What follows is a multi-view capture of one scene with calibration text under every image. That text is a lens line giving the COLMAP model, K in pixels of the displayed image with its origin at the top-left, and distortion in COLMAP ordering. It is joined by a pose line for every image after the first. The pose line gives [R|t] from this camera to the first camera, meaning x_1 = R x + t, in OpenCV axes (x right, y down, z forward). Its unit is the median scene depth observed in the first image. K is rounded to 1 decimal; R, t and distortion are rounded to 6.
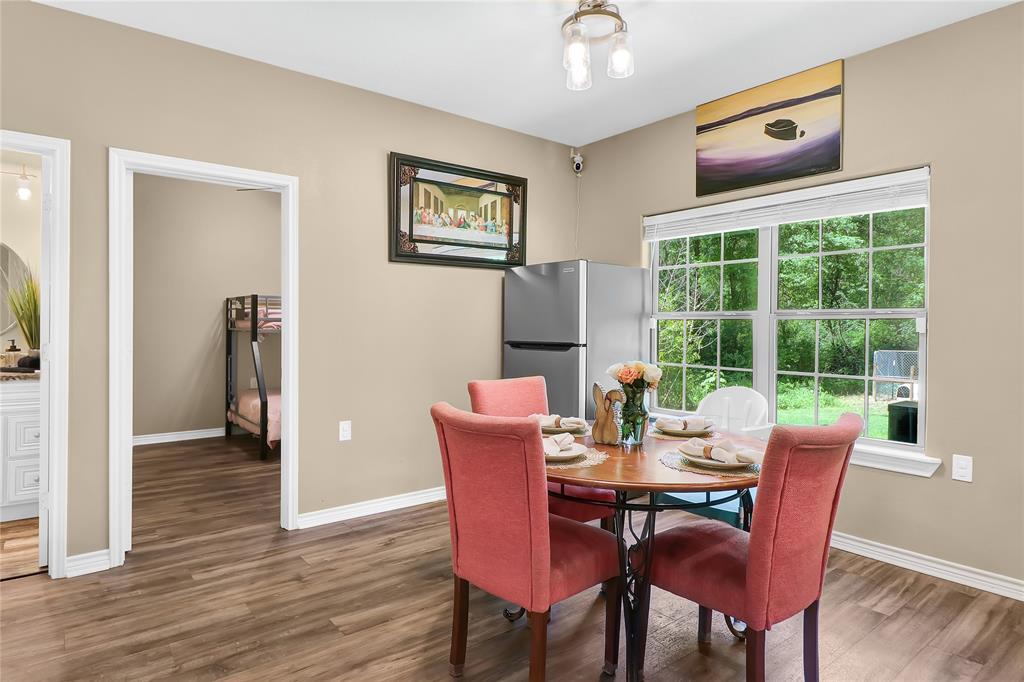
lens RADIAL K [[567.7, 0, 511.4], [0, 567.7, 330.3], [0, 0, 1]] dist [0.011656, -0.020257]
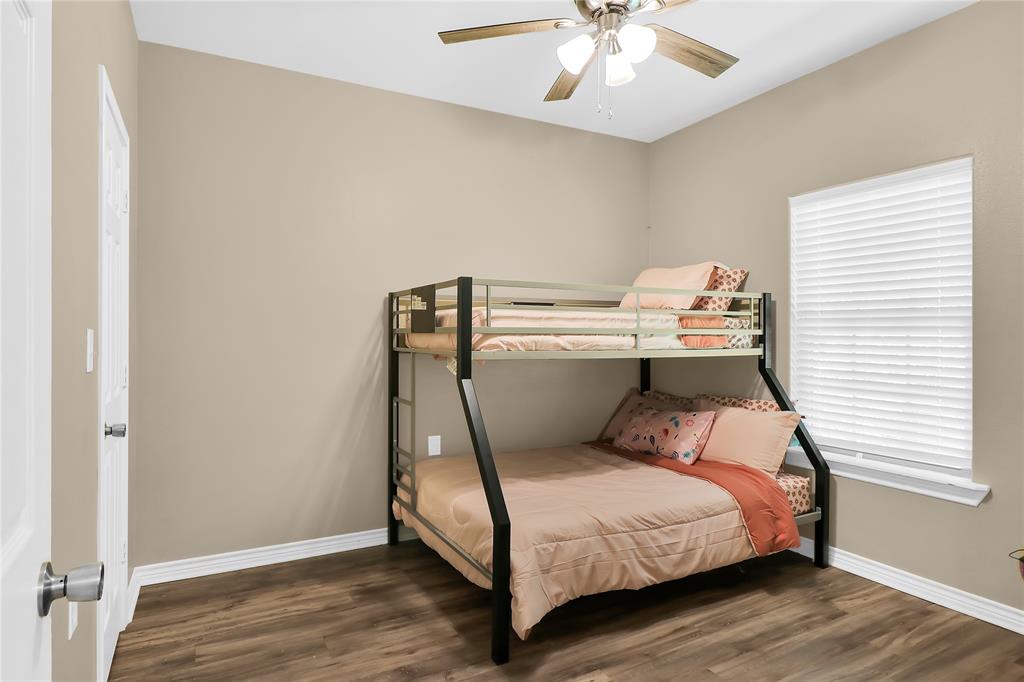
lens RADIAL K [[567.7, 0, 513.7], [0, 567.7, 338.7], [0, 0, 1]] dist [0.011656, -0.020257]
pose [[0.986835, -0.008310, -0.161517, -0.529089], [0.007726, 0.999961, -0.004243, -0.016482], [0.161546, 0.002939, 0.986861, 0.861583]]
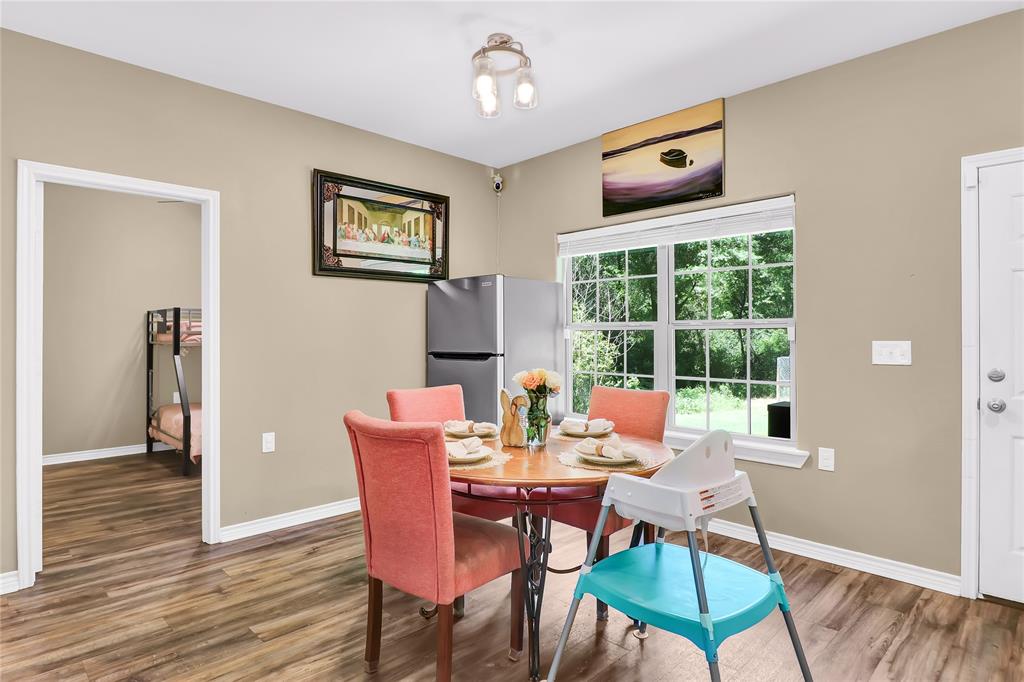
lens RADIAL K [[567.7, 0, 515.0], [0, 567.7, 331.5], [0, 0, 1]] dist [0.011656, -0.020257]
pose [[0.994770, -0.007660, 0.101848, 0.046656], [0.009252, 0.999842, -0.015164, -0.001444], [-0.101716, 0.016027, 0.994684, -0.058515]]
